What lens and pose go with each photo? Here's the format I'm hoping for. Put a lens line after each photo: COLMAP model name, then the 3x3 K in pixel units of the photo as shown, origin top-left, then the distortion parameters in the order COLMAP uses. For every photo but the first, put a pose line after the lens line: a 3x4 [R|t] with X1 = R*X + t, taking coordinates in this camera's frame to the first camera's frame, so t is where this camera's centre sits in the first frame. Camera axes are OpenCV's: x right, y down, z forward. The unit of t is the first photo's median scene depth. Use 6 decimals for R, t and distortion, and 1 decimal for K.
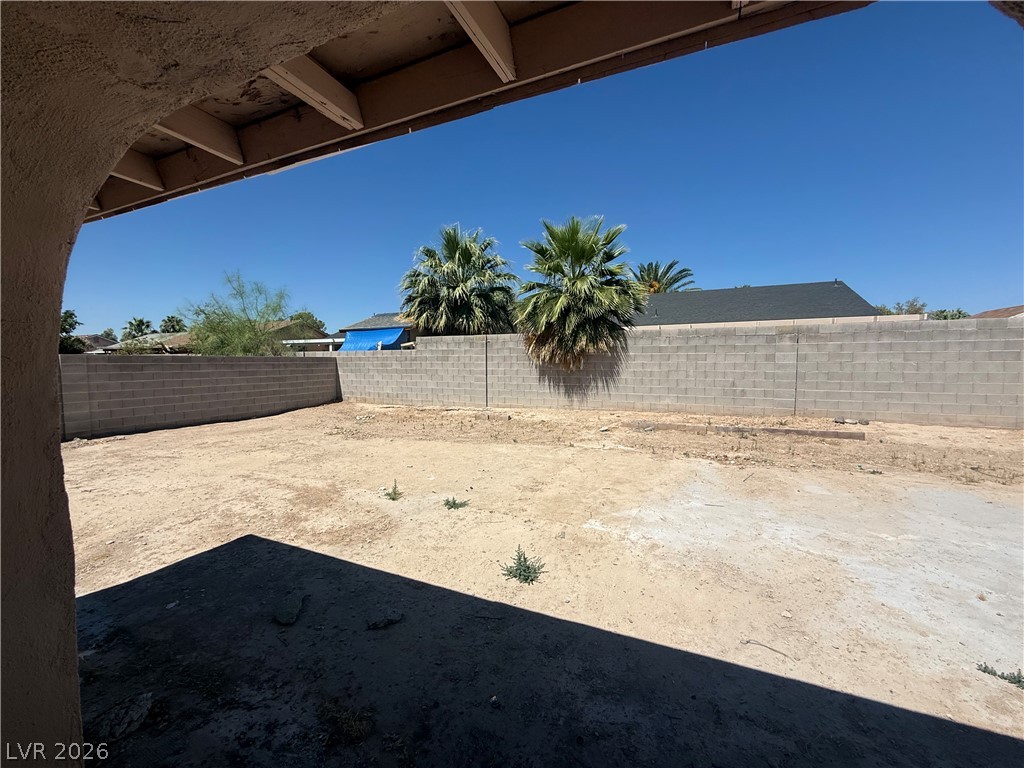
lens RADIAL K [[408.1, 0, 511.0], [0, 408.1, 376.1], [0, 0, 1]] dist [0.000321, 0.000161]
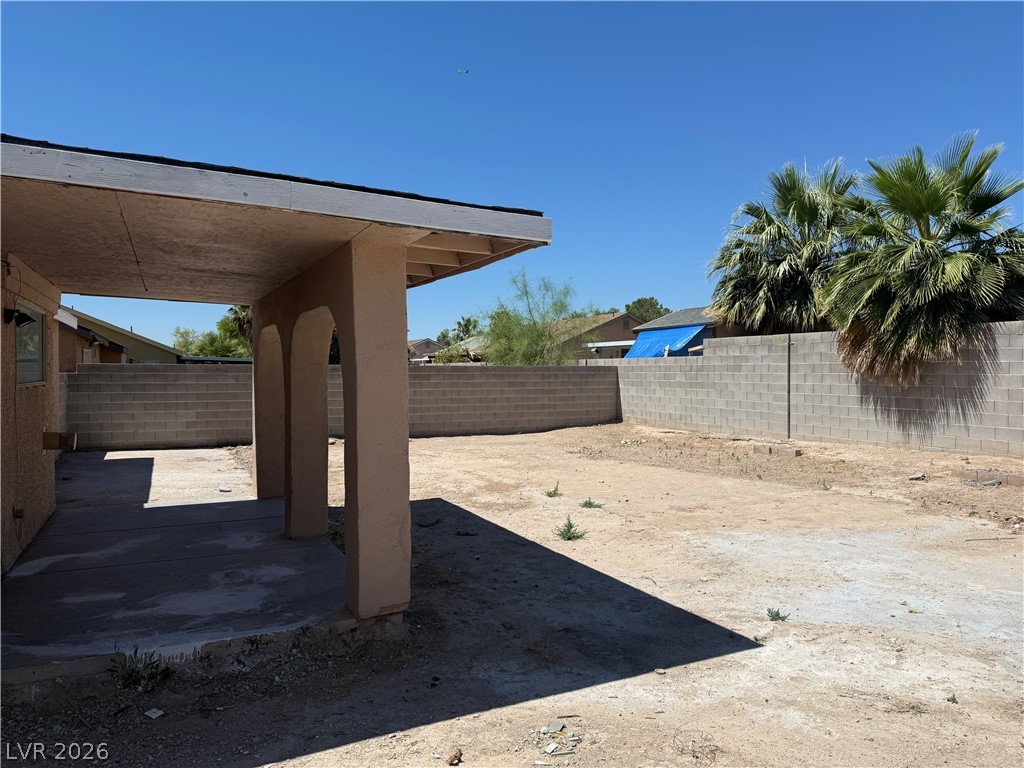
lens RADIAL K [[706.6, 0, 514.8], [0, 706.6, 385.7], [0, 0, 1]] dist [0.045565, -0.002215]
pose [[0.776596, 0.016571, -0.629781, 0.302448], [-0.025101, 0.999674, -0.004648, 0.003382], [0.629499, 0.019417, 0.776759, -0.203559]]
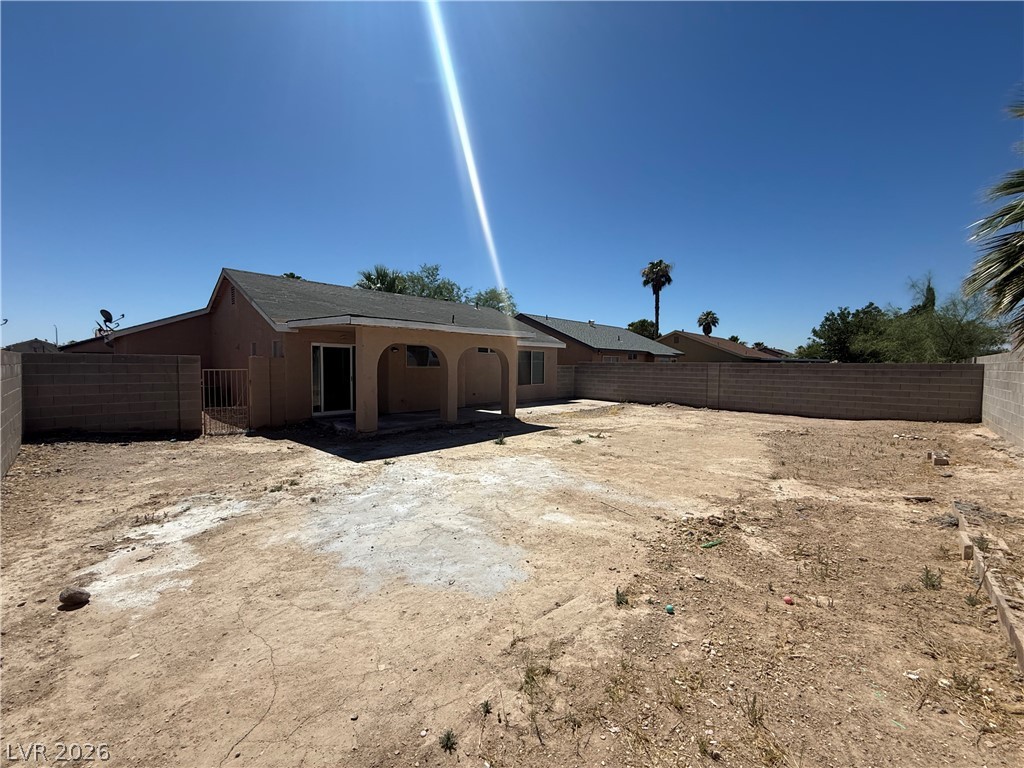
lens RADIAL K [[408.1, 0, 511.9], [0, 408.1, 383.1], [0, 0, 1]] dist [0.000321, 0.000161]
pose [[-0.308425, 0.044681, -0.950199, 0.594066], [-0.043108, 0.997214, 0.060885, -0.020910], [0.950271, 0.059739, -0.305639, 0.430937]]
